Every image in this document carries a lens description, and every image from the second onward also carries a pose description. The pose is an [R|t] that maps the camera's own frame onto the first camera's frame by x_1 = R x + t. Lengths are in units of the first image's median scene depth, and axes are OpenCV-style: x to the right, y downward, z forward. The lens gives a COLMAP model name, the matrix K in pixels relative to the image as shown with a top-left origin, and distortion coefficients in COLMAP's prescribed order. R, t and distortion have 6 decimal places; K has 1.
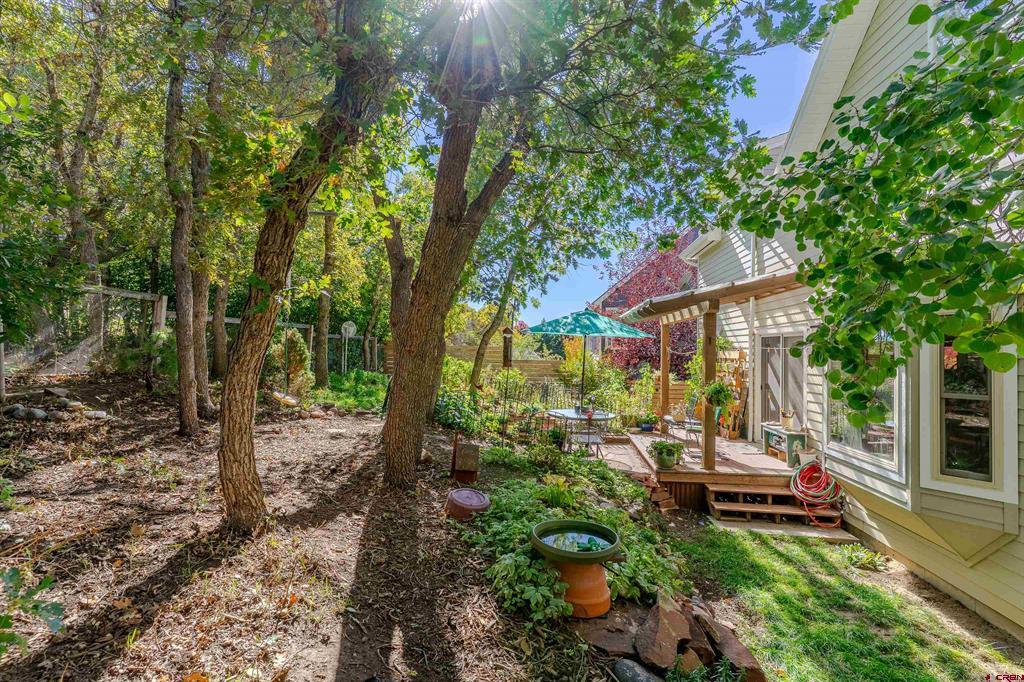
lens RADIAL K [[485.6, 0, 507.9], [0, 485.6, 343.0], [0, 0, 1]] dist [0.001305, -0.000222]
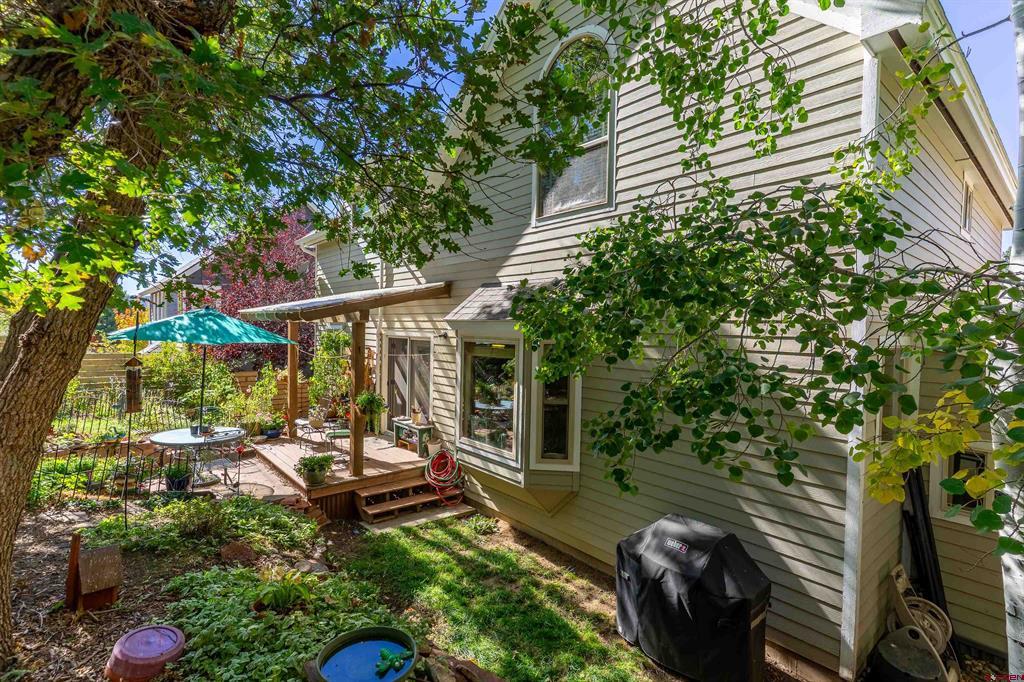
lens RADIAL K [[485.6, 0, 513.2], [0, 485.6, 342.5], [0, 0, 1]] dist [0.001305, -0.000222]
pose [[0.677982, -0.017928, 0.734860, -0.130767], [-0.025701, 0.998513, 0.048071, -0.090783], [-0.734629, -0.051478, 0.676513, 0.092987]]
